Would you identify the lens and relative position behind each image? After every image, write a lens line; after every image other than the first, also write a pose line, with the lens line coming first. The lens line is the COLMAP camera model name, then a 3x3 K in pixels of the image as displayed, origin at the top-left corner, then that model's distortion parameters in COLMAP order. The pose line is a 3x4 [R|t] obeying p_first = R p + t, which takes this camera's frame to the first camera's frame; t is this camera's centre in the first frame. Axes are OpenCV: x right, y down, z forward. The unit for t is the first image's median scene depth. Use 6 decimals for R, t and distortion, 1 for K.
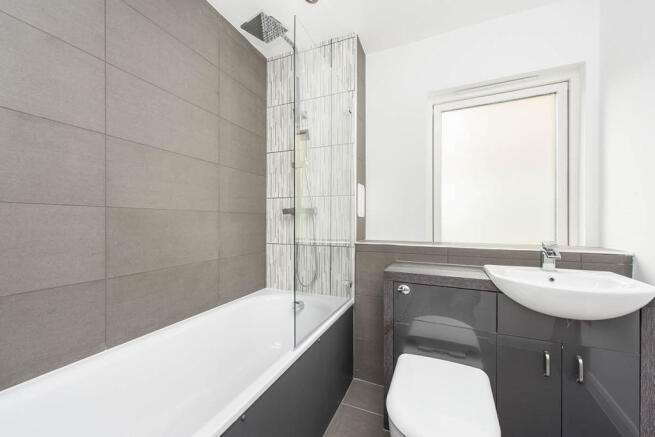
lens RADIAL K [[258.6, 0, 323.1], [0, 258.6, 218.6], [0, 0, 1]] dist [0.001056, 0.000150]
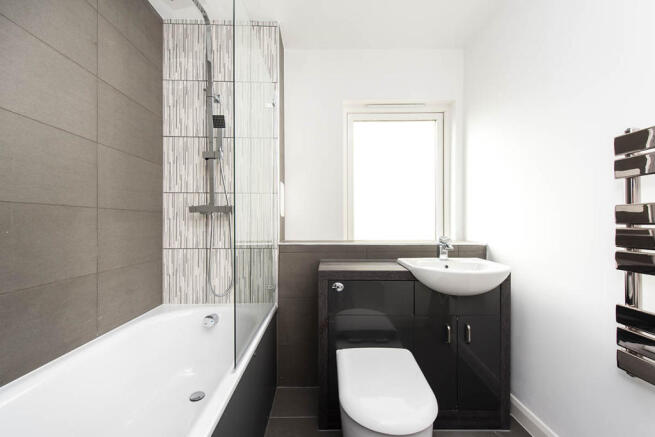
lens RADIAL K [[262.7, 0, 327.5], [0, 262.7, 218.5], [0, 0, 1]] dist [-0.000456, -0.000047]
pose [[0.903205, 0.004822, 0.429183, -0.125667], [-0.004173, 0.999988, -0.002452, 0.002673], [-0.429190, 0.000424, 0.903214, 0.052663]]
